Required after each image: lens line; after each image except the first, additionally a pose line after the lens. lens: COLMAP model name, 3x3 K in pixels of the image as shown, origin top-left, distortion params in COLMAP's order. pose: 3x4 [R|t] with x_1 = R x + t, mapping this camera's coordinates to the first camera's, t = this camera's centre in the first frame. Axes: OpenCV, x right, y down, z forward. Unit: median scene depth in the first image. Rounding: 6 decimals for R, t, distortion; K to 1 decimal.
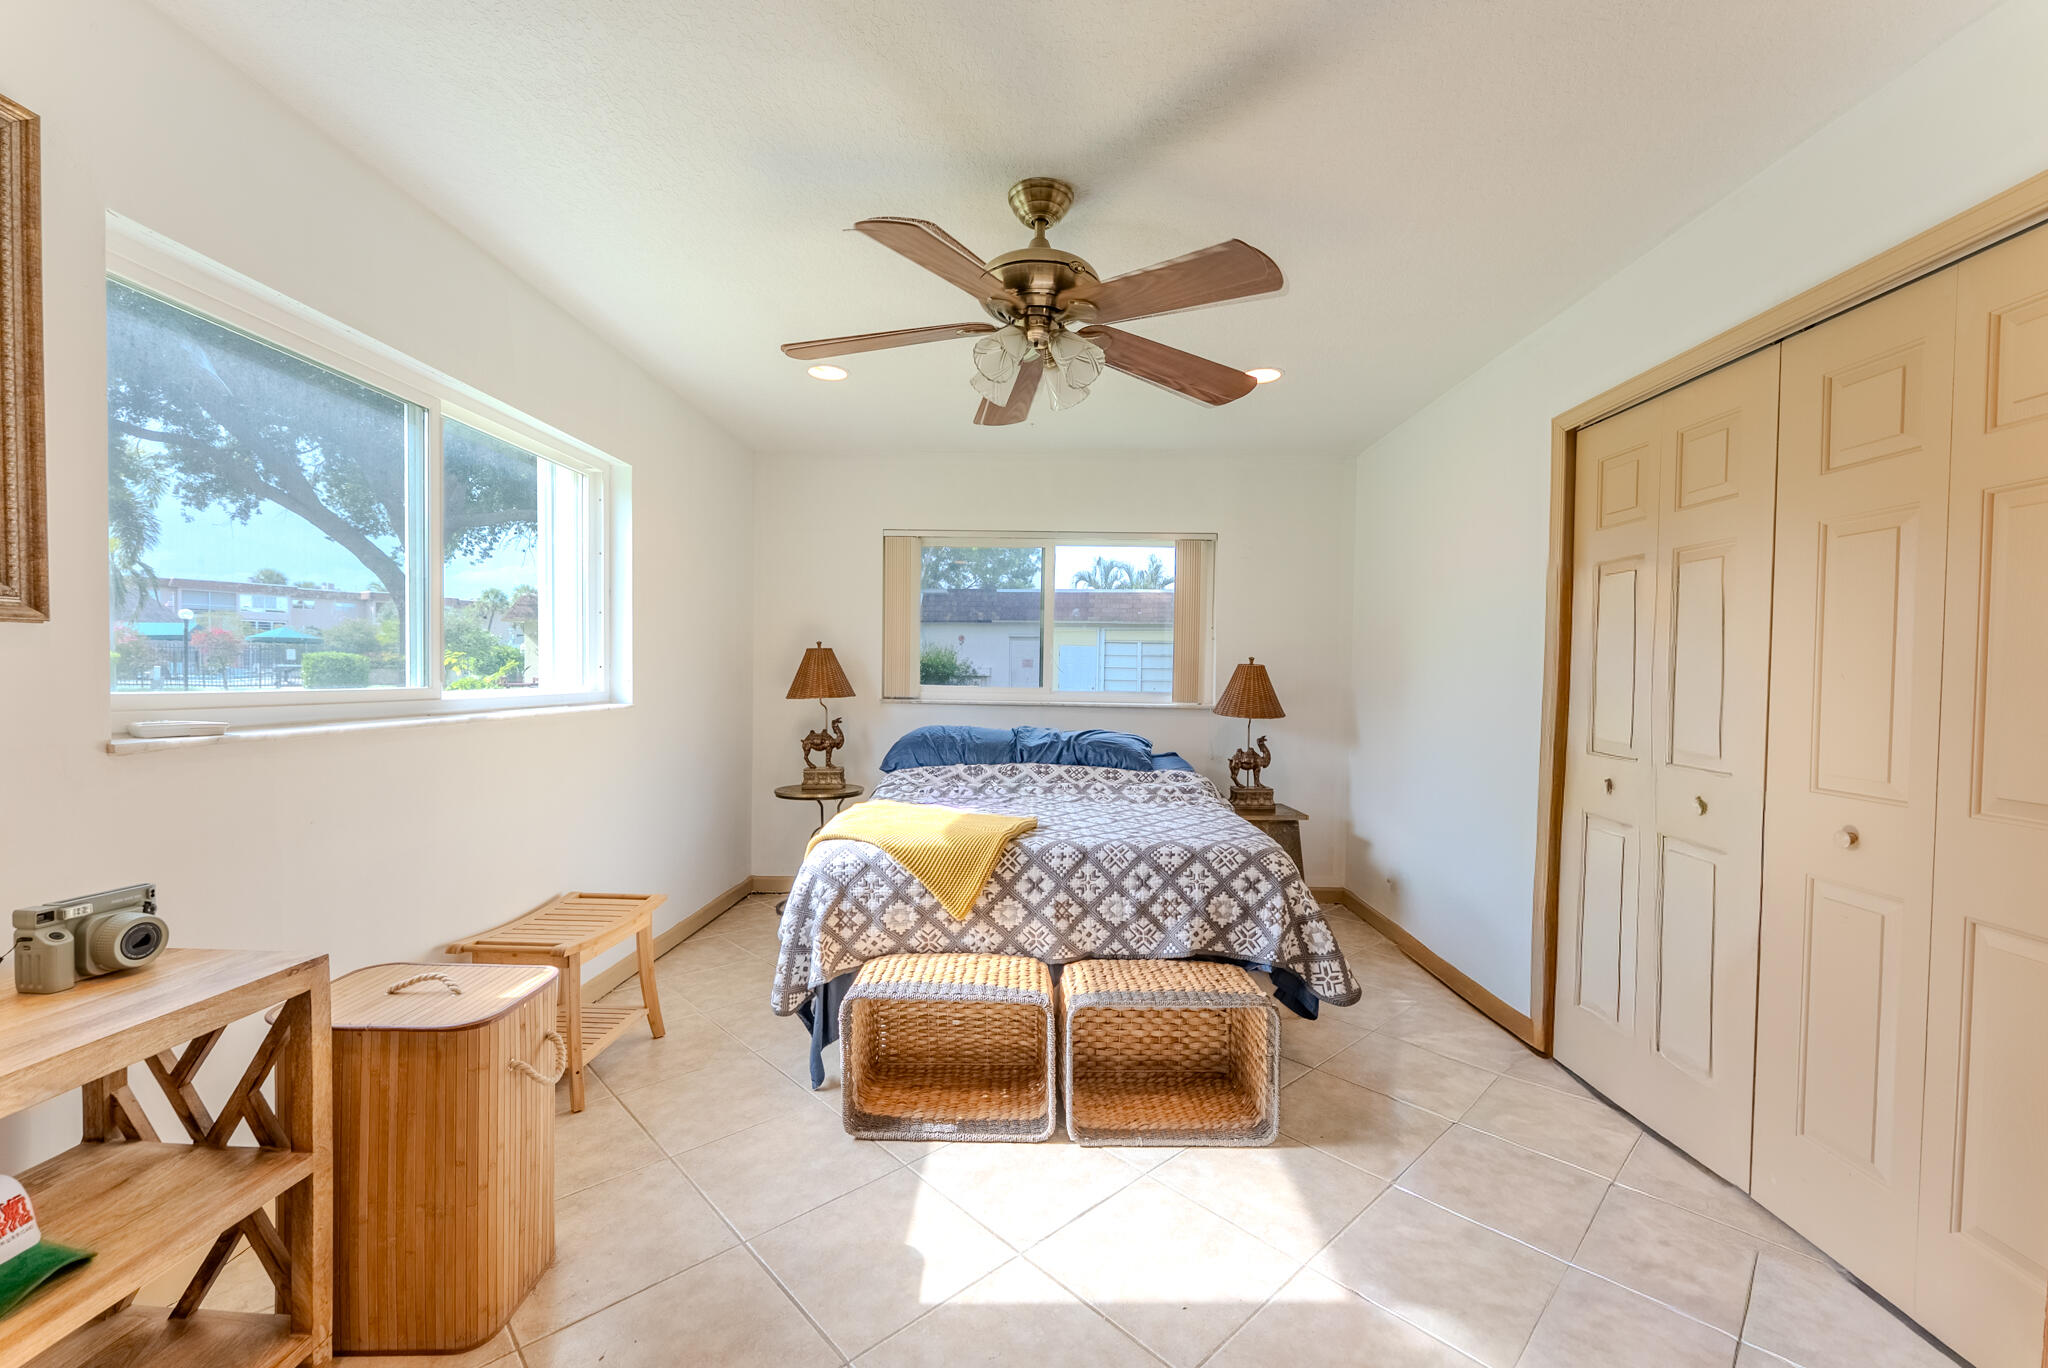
lens RADIAL K [[830.5, 0, 1020.3], [0, 830.5, 688.8], [0, 0, 1]] dist [-0.001969, -0.000308]
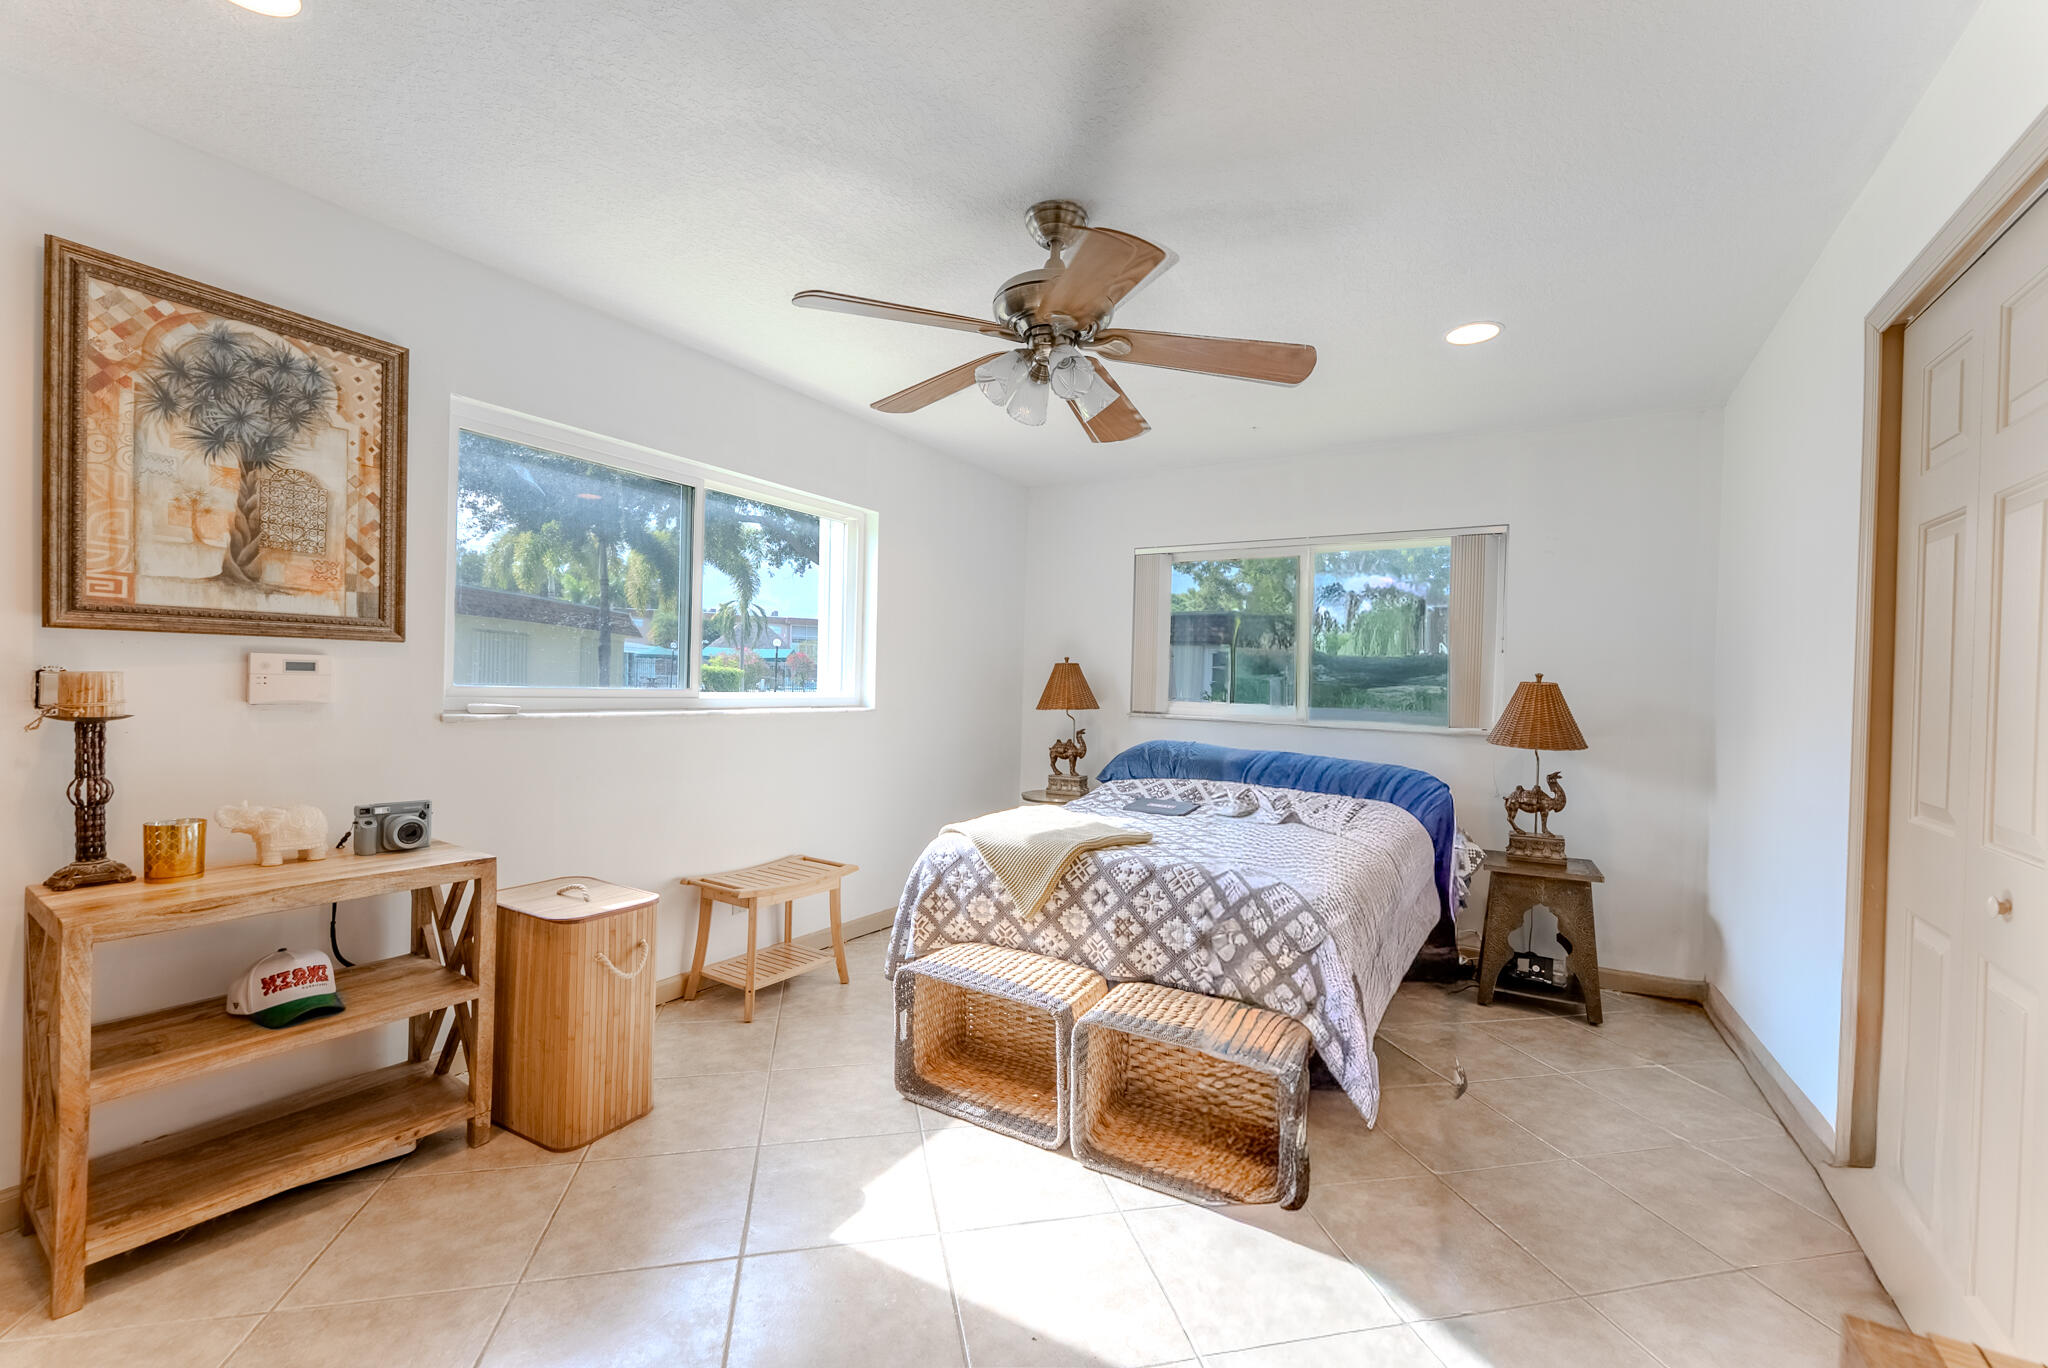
lens RADIAL K [[818.0, 0, 1017.7], [0, 818.0, 689.3], [0, 0, 1]] dist [-0.000954, -0.000768]
pose [[0.864862, 0.014456, -0.501801, 0.421547], [-0.026219, 0.999522, -0.016396, 0.006460], [0.501324, 0.027337, 0.864828, 0.098718]]
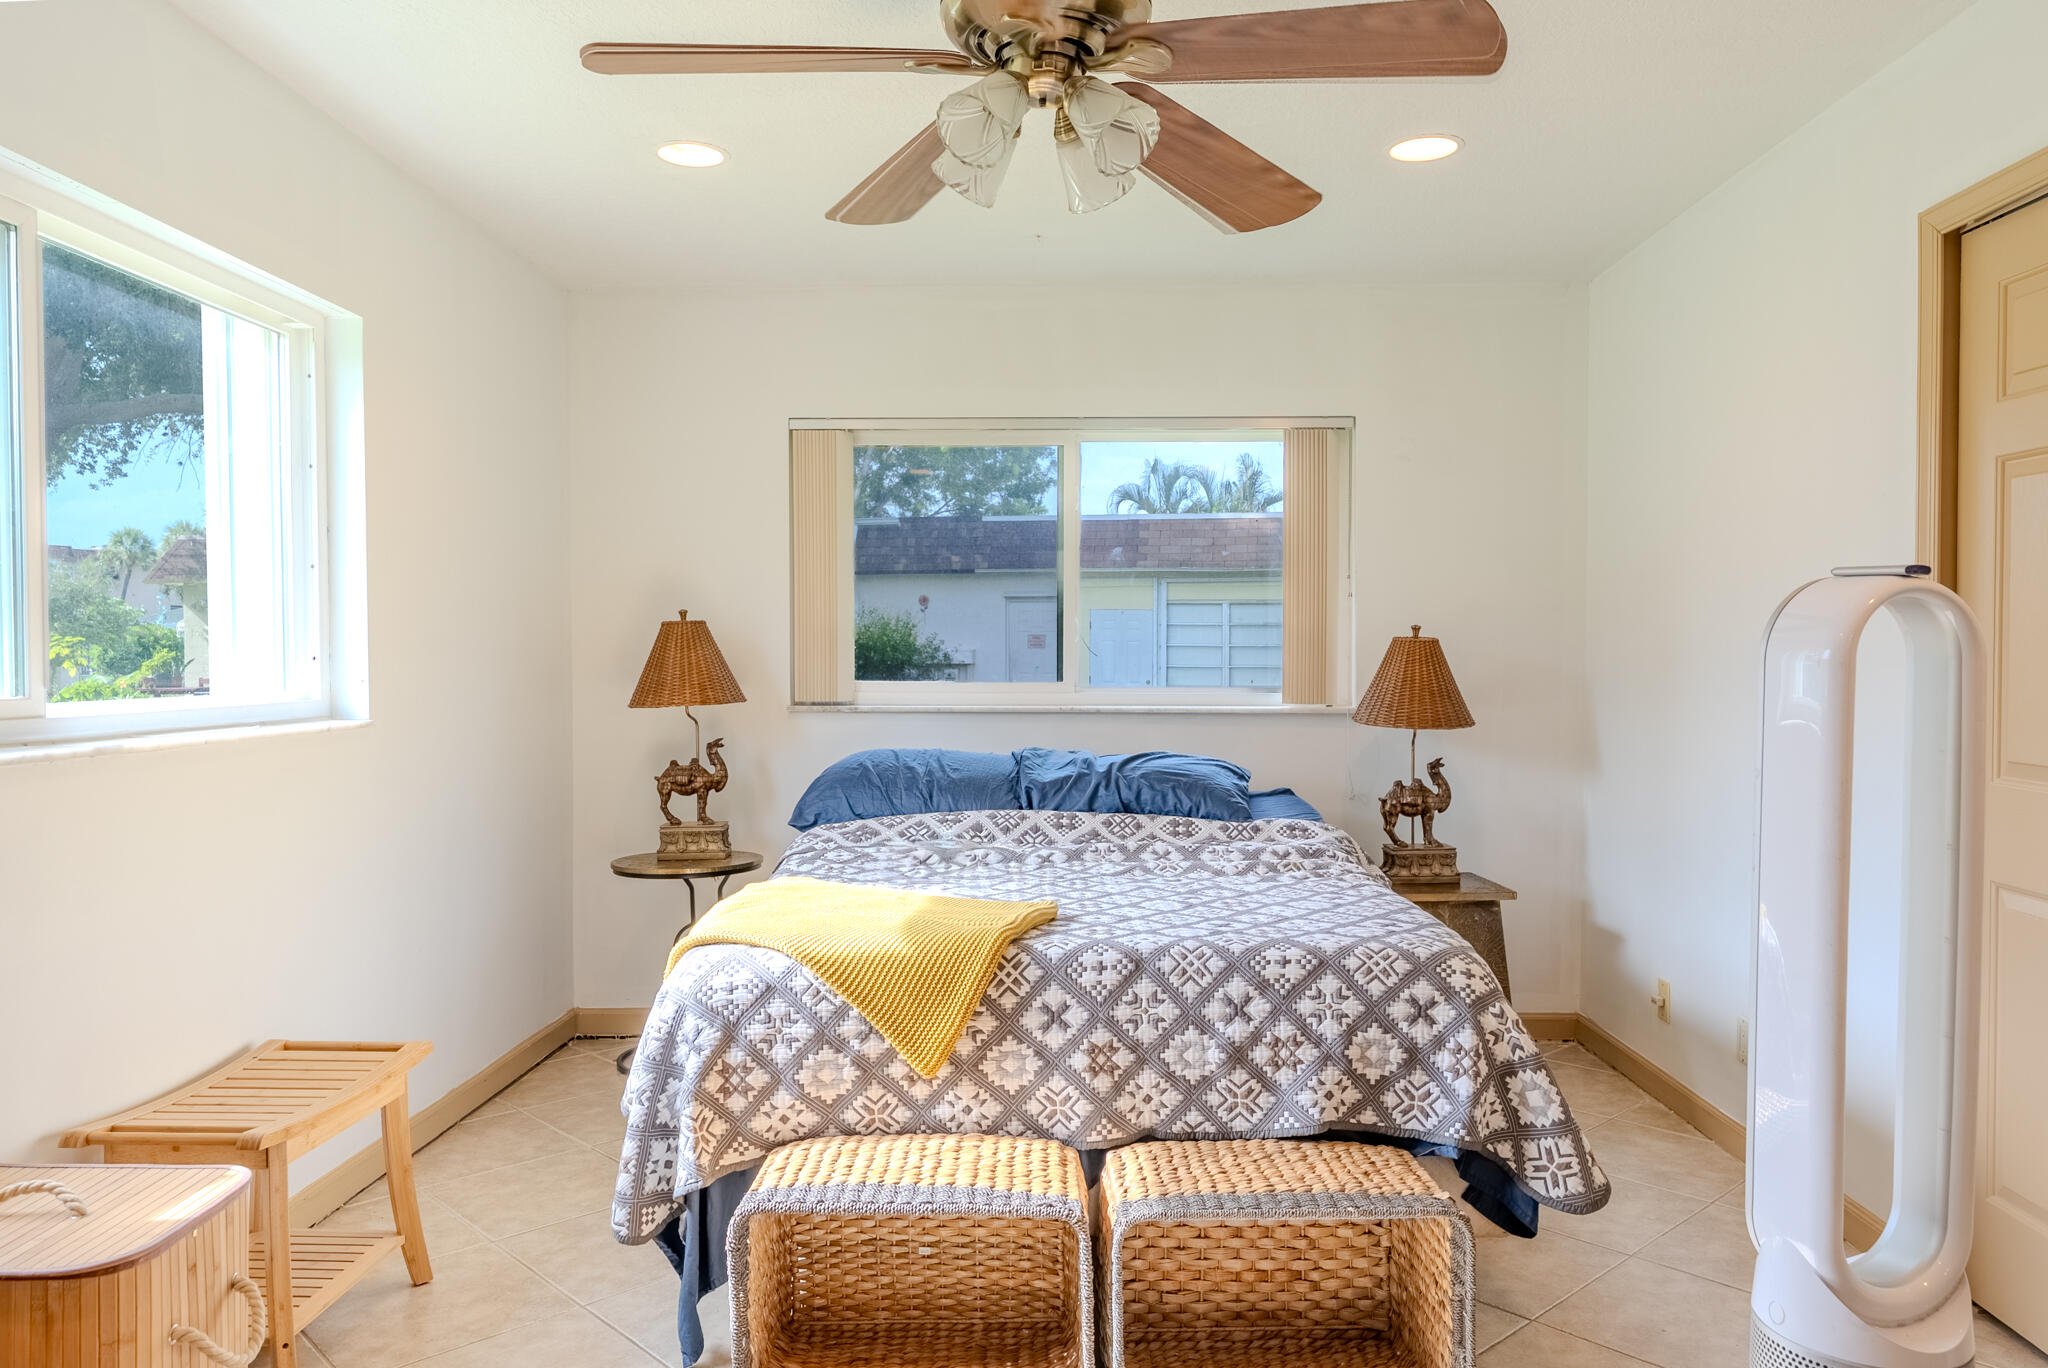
lens RADIAL K [[1409.1, 0, 1024.0], [0, 1409.1, 684.0], [0, 0, 1]] dist [-0.002256, 0.001869]
pose [[0.999885, -0.015135, -0.000683, -0.000065], [0.015134, 0.999885, -0.000567, 0.000059], [0.000691, 0.000557, 1.000000, -0.002172]]
